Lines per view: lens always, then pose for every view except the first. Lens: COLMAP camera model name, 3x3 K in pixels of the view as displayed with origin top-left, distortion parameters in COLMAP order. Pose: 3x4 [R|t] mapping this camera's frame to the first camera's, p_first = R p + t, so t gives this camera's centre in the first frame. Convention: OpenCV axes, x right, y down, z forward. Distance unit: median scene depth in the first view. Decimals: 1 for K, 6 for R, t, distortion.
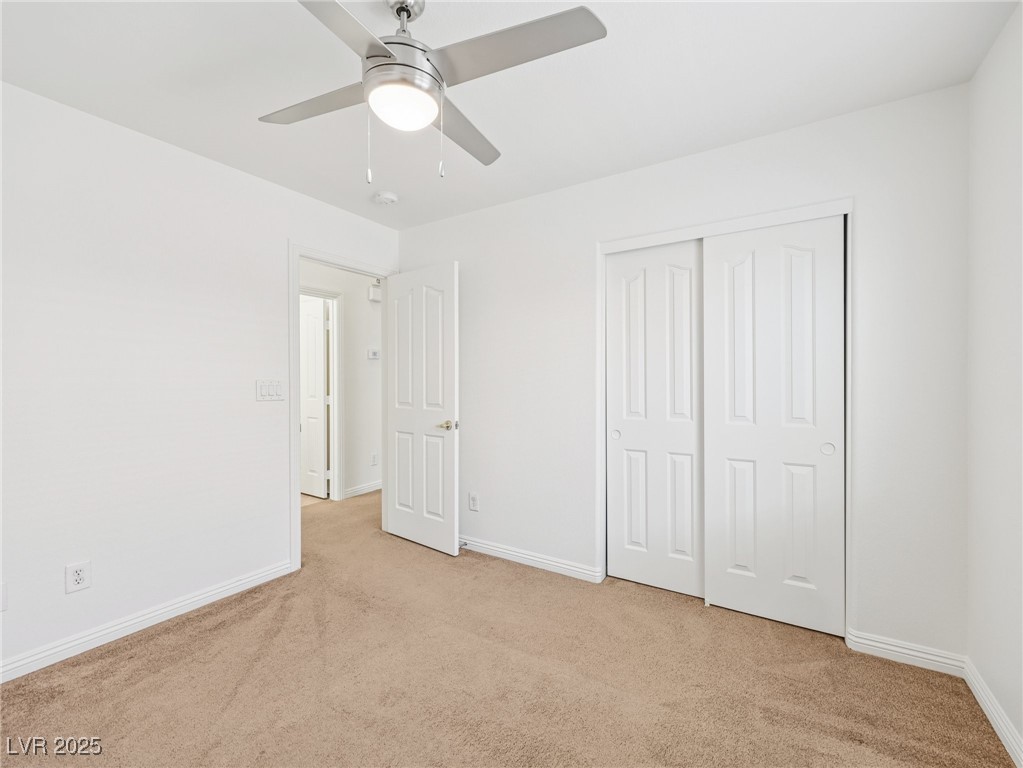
lens RADIAL K [[441.9, 0, 505.5], [0, 441.9, 380.6], [0, 0, 1]] dist [0.002382, -0.000263]
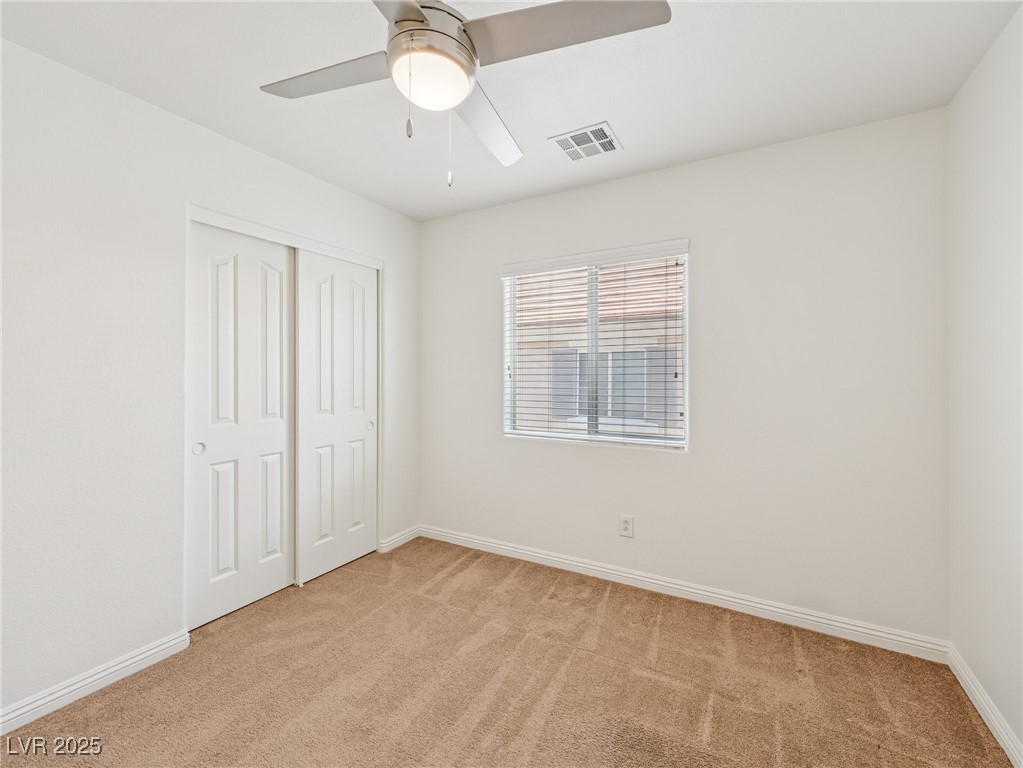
lens RADIAL K [[441.9, 0, 507.7], [0, 441.9, 381.4], [0, 0, 1]] dist [0.002382, -0.000263]
pose [[-0.051020, -0.002628, 0.998694, -0.654546], [0.020445, 0.999784, 0.003675, 0.010198], [-0.998488, 0.020606, -0.050955, 0.538304]]
